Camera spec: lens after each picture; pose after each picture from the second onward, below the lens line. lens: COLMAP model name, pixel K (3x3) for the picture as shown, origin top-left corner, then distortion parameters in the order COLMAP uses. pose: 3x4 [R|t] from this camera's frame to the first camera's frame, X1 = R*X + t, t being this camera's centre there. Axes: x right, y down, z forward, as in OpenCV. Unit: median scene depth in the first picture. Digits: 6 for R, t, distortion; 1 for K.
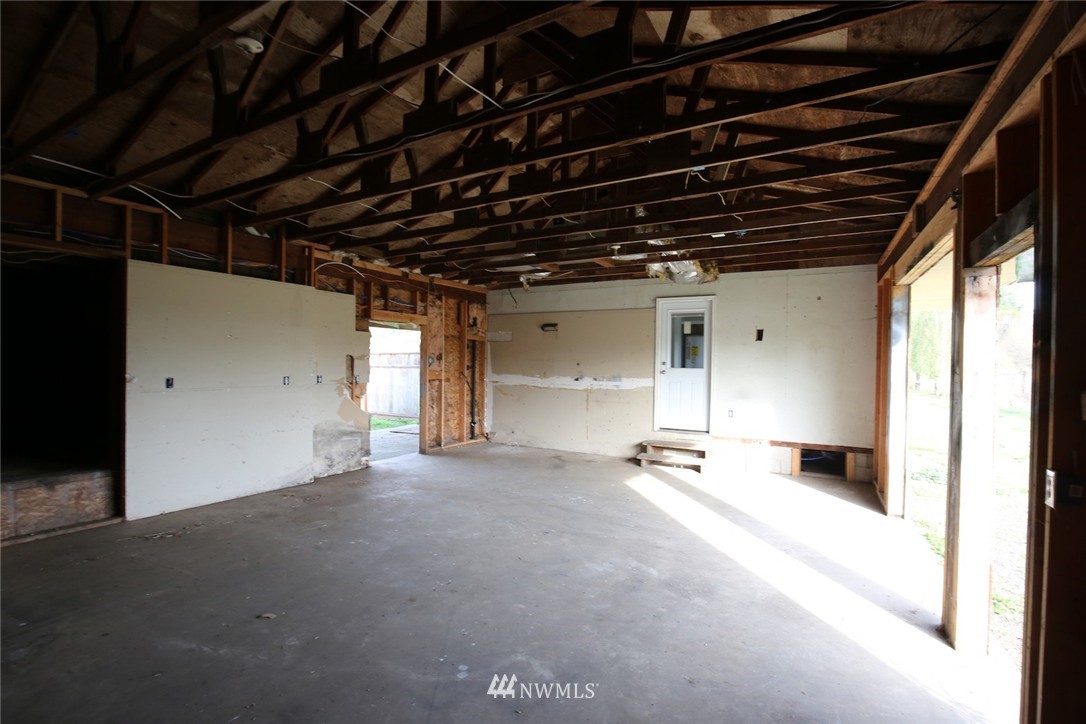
lens RADIAL K [[496.8, 0, 545.4], [0, 496.8, 363.8], [0, 0, 1]] dist [-0.031327, 0.001872]
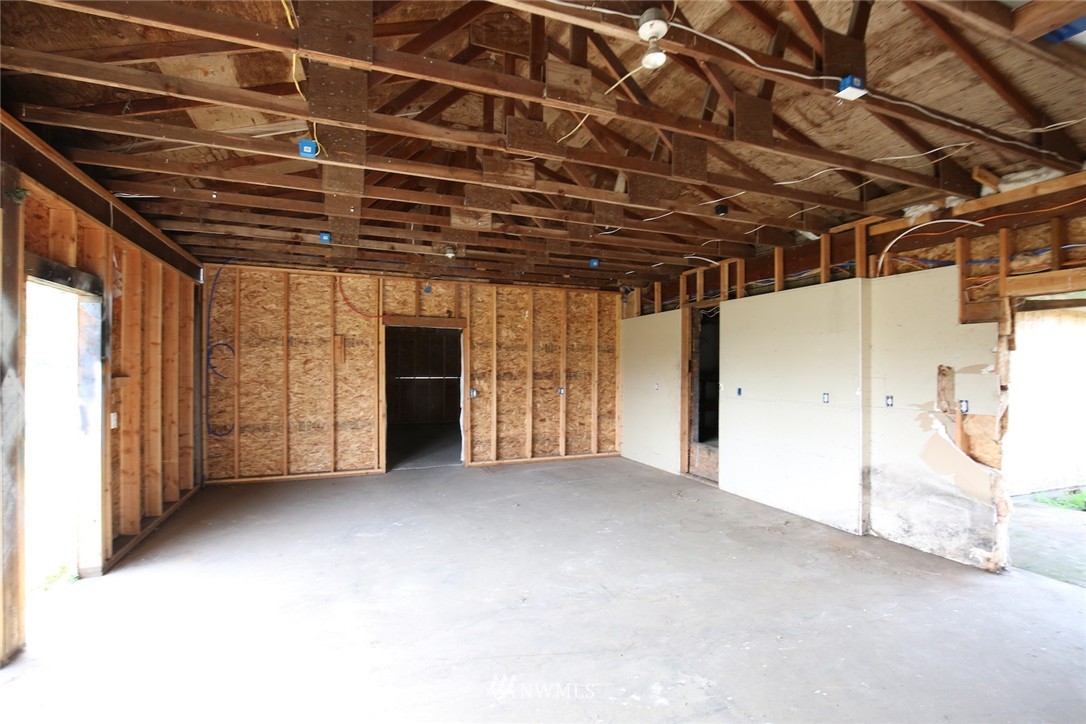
lens RADIAL K [[496.8, 0, 541.4], [0, 496.8, 362.0], [0, 0, 1]] dist [-0.031327, 0.001872]
pose [[-0.628398, -0.026094, -0.777455, 0.496942], [-0.014886, 0.999658, -0.021520, -0.002399], [0.777750, -0.001950, -0.628571, 1.287309]]
